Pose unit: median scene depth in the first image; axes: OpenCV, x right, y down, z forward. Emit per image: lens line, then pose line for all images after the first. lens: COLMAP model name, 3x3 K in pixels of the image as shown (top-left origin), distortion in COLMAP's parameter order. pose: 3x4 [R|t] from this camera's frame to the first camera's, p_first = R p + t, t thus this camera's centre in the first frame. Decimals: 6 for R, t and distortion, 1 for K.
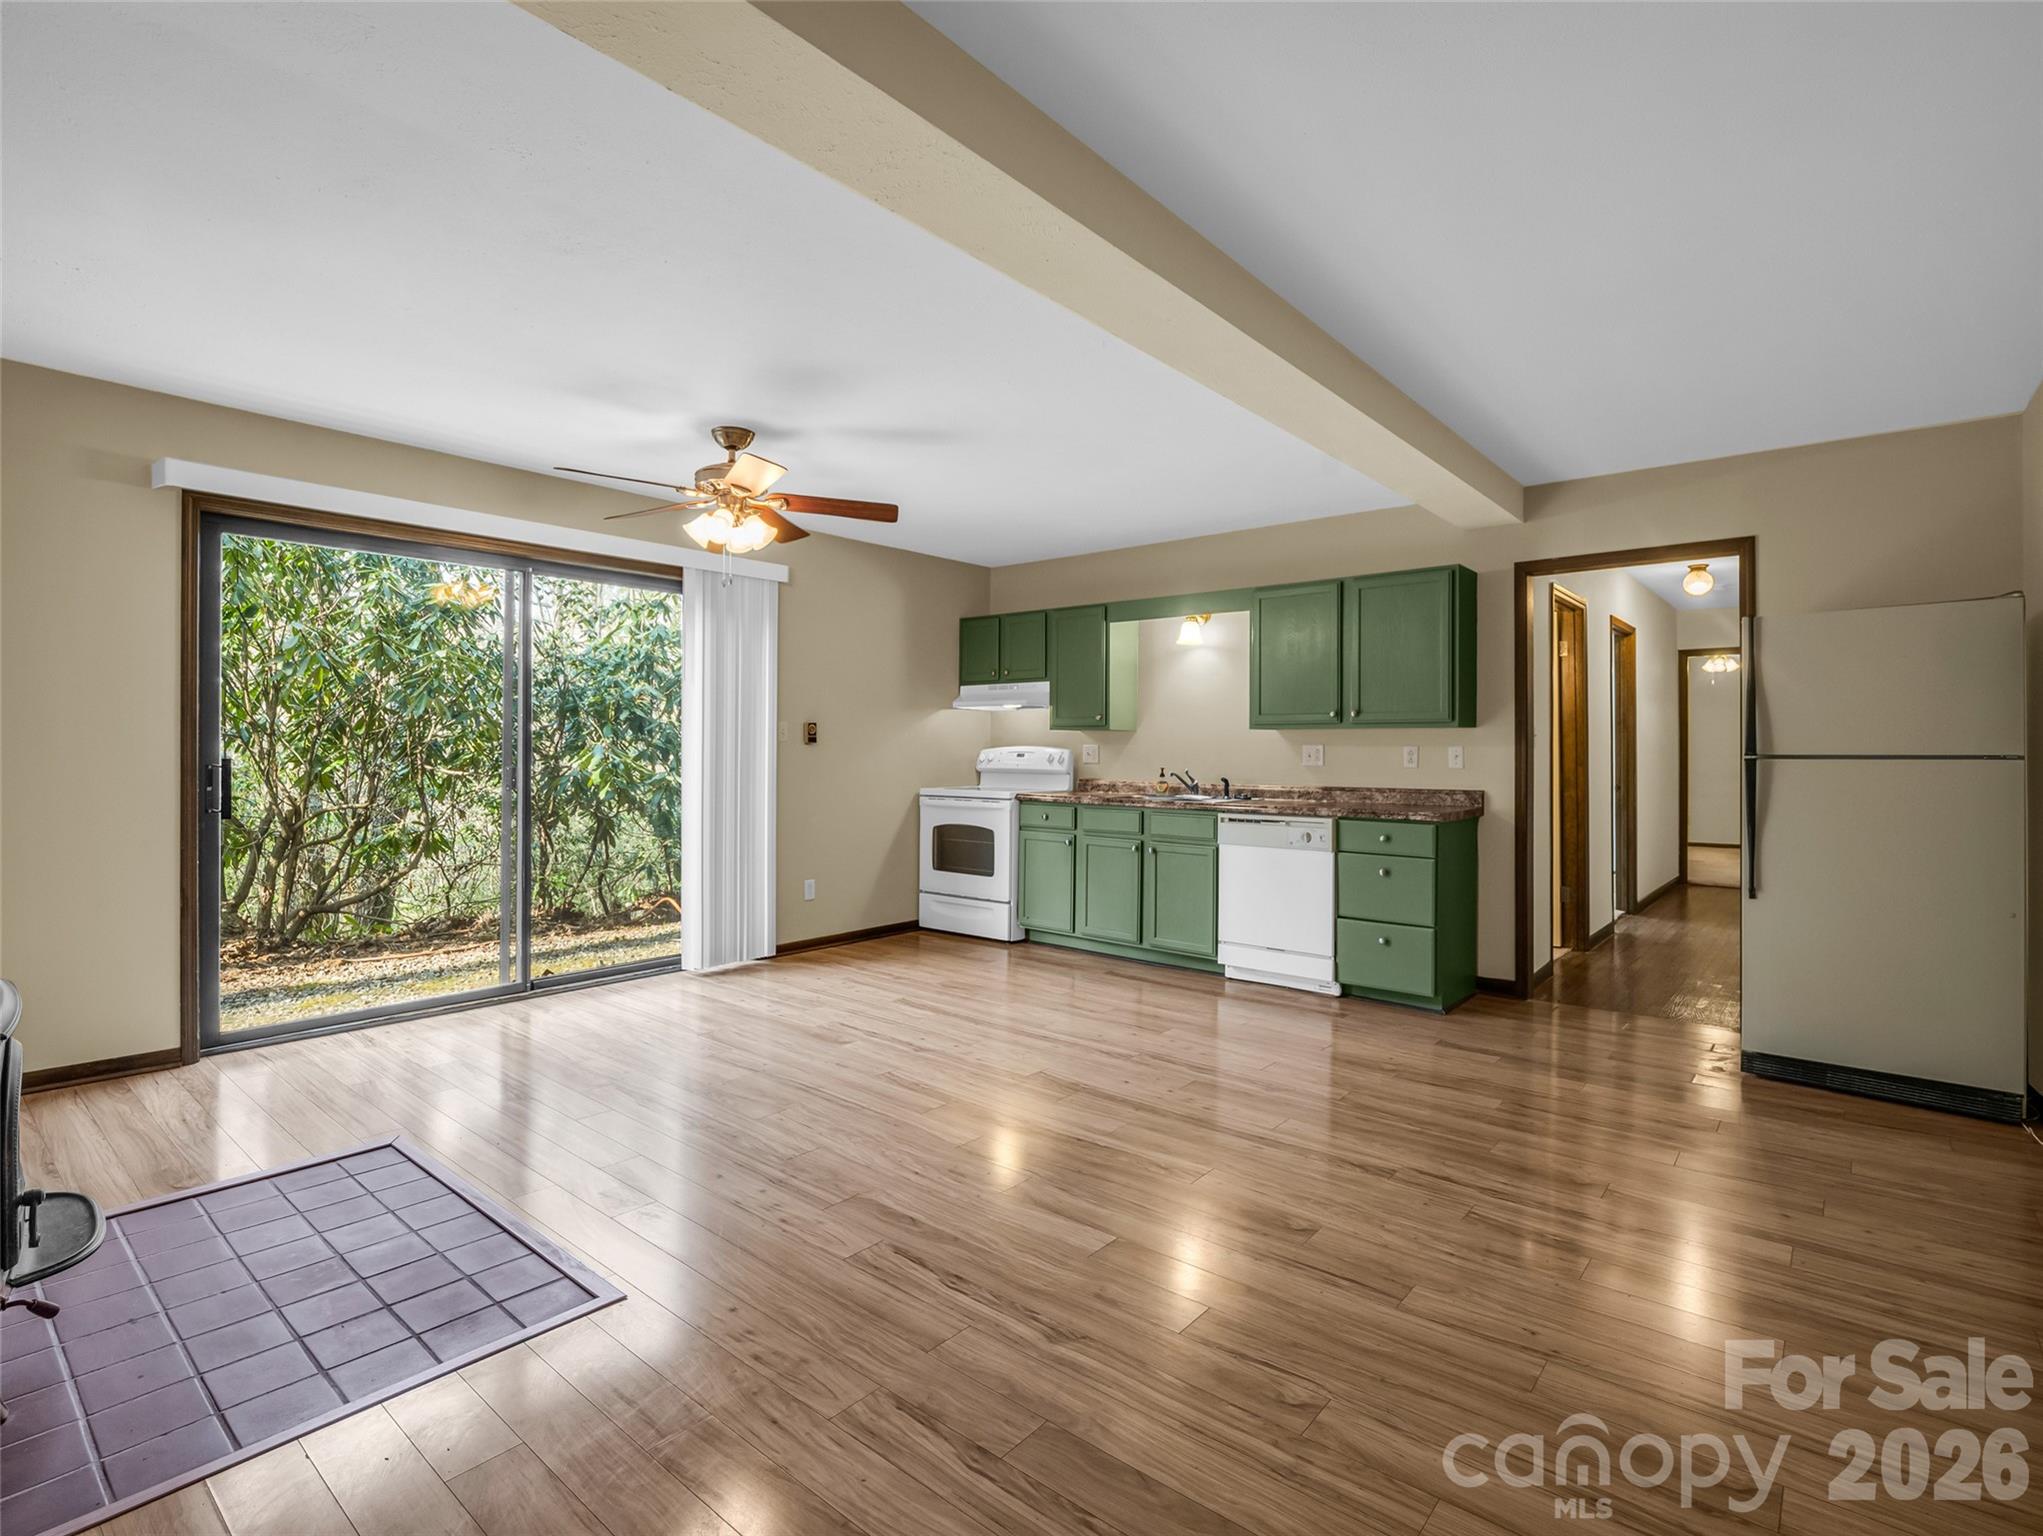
lens RADIAL K [[991.1, 0, 1032.3], [0, 991.1, 748.9], [0, 0, 1]] dist [-0.014789, -0.000686]
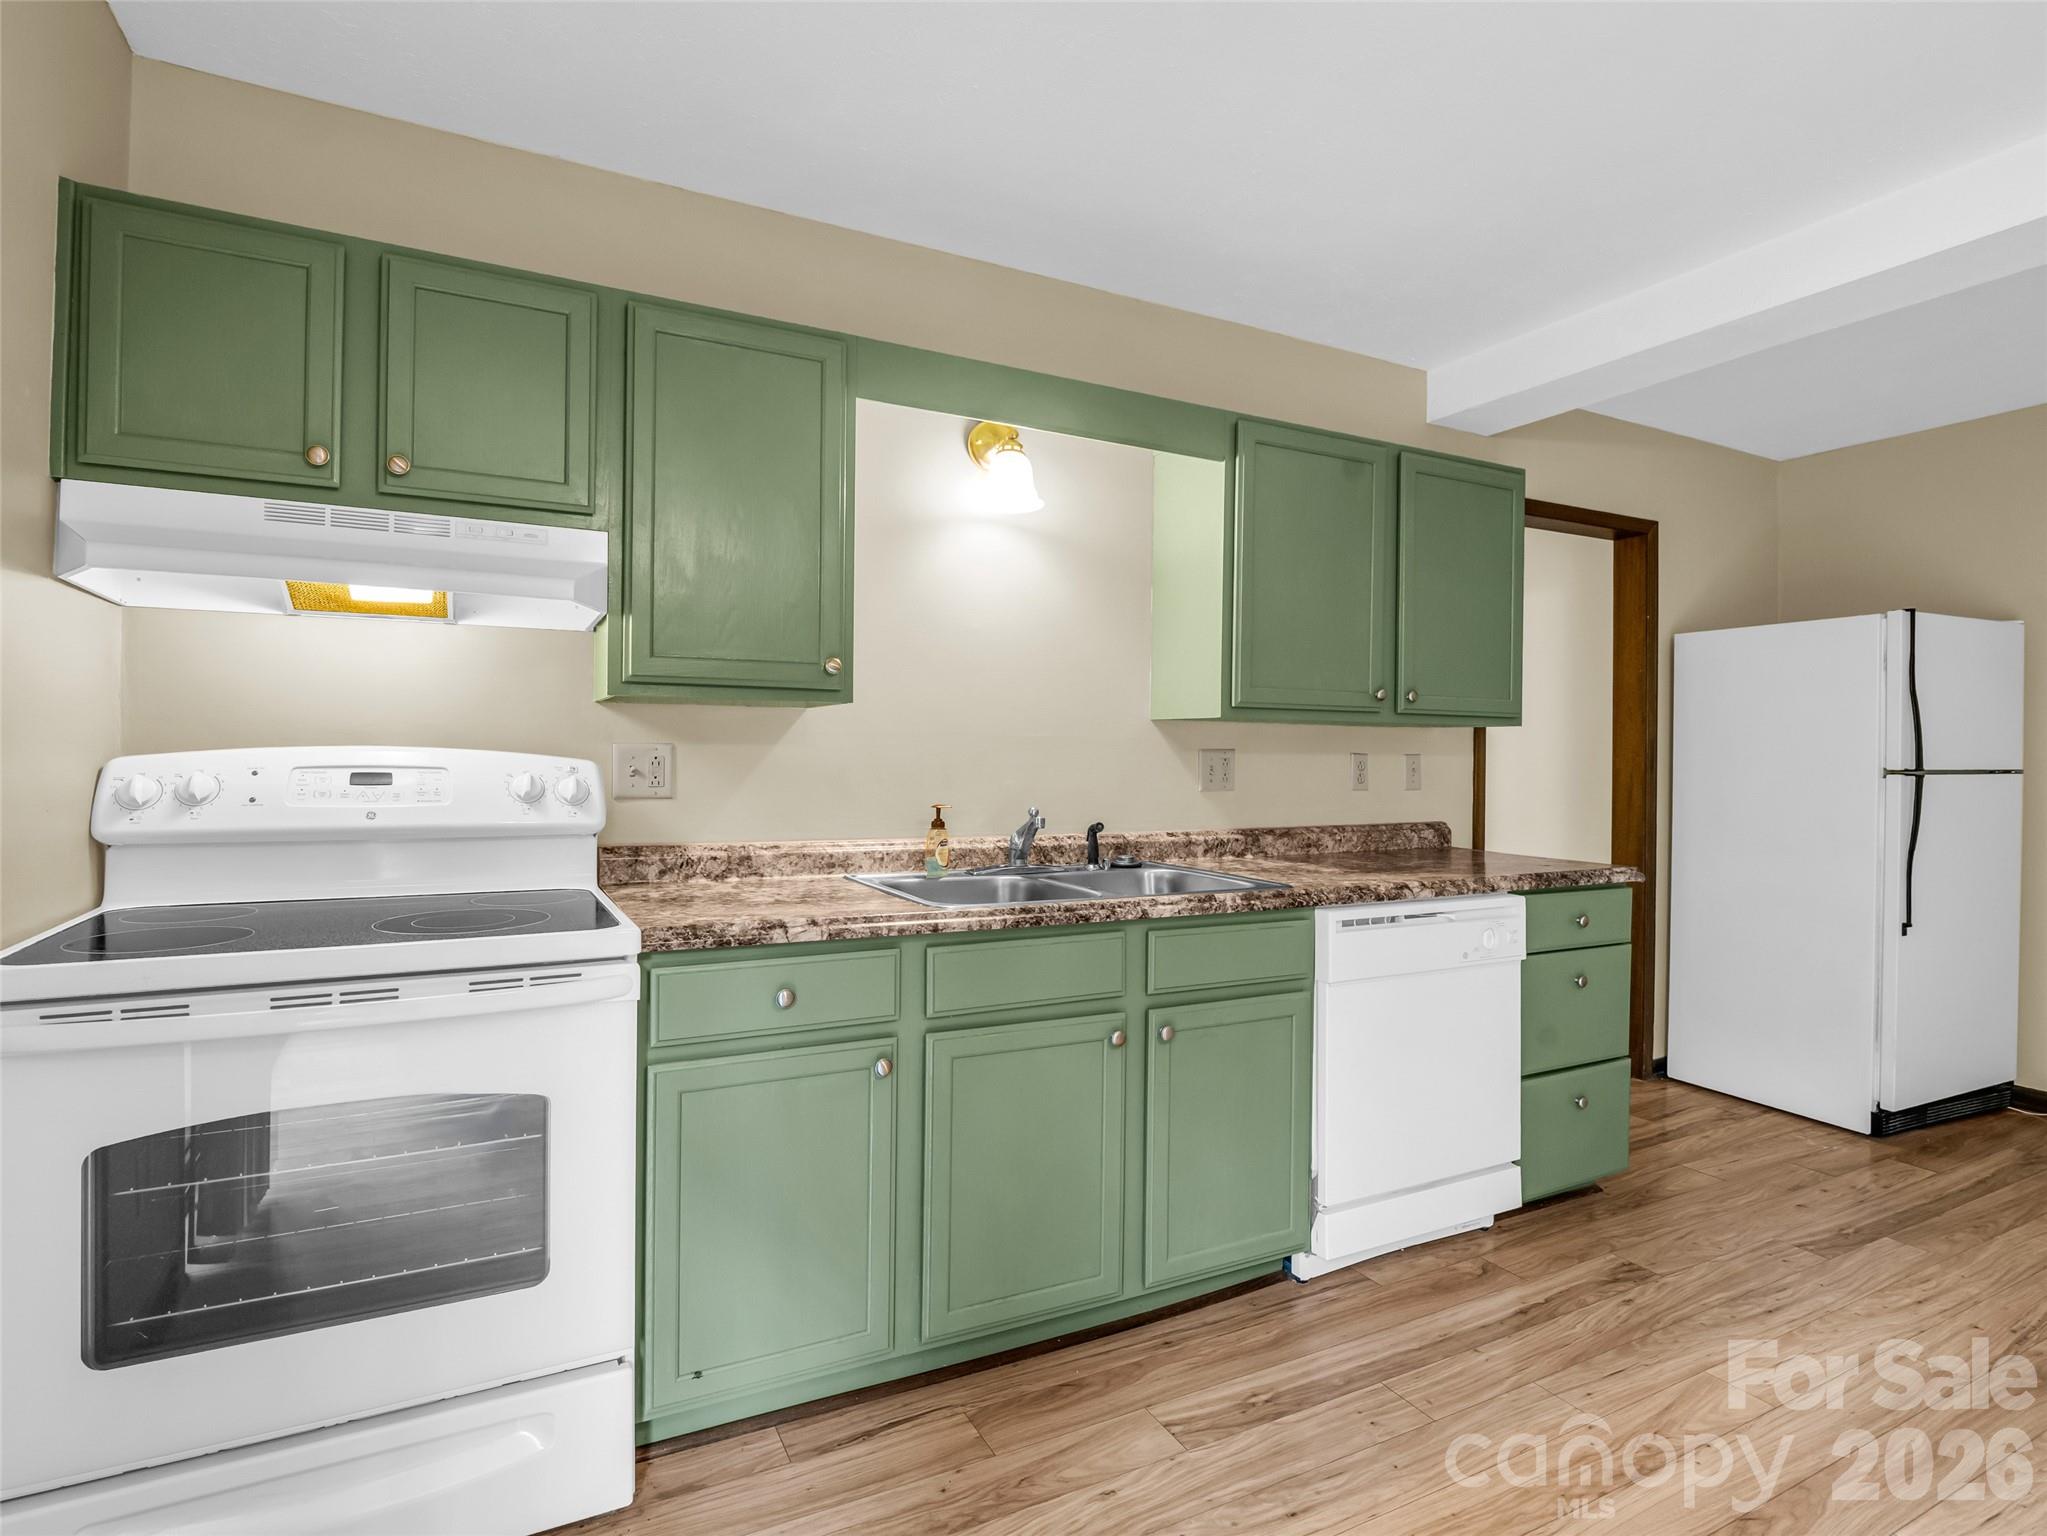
lens RADIAL K [[989.1, 0, 1076.4], [0, 989.1, 744.3], [0, 0, 1]] dist [-0.000804, -0.006605]
pose [[0.386235, 0.008515, 0.922361, -0.250594], [-0.008015, 0.999951, -0.005875, -0.004284], [-0.922366, -0.005124, 0.386284, 0.923187]]
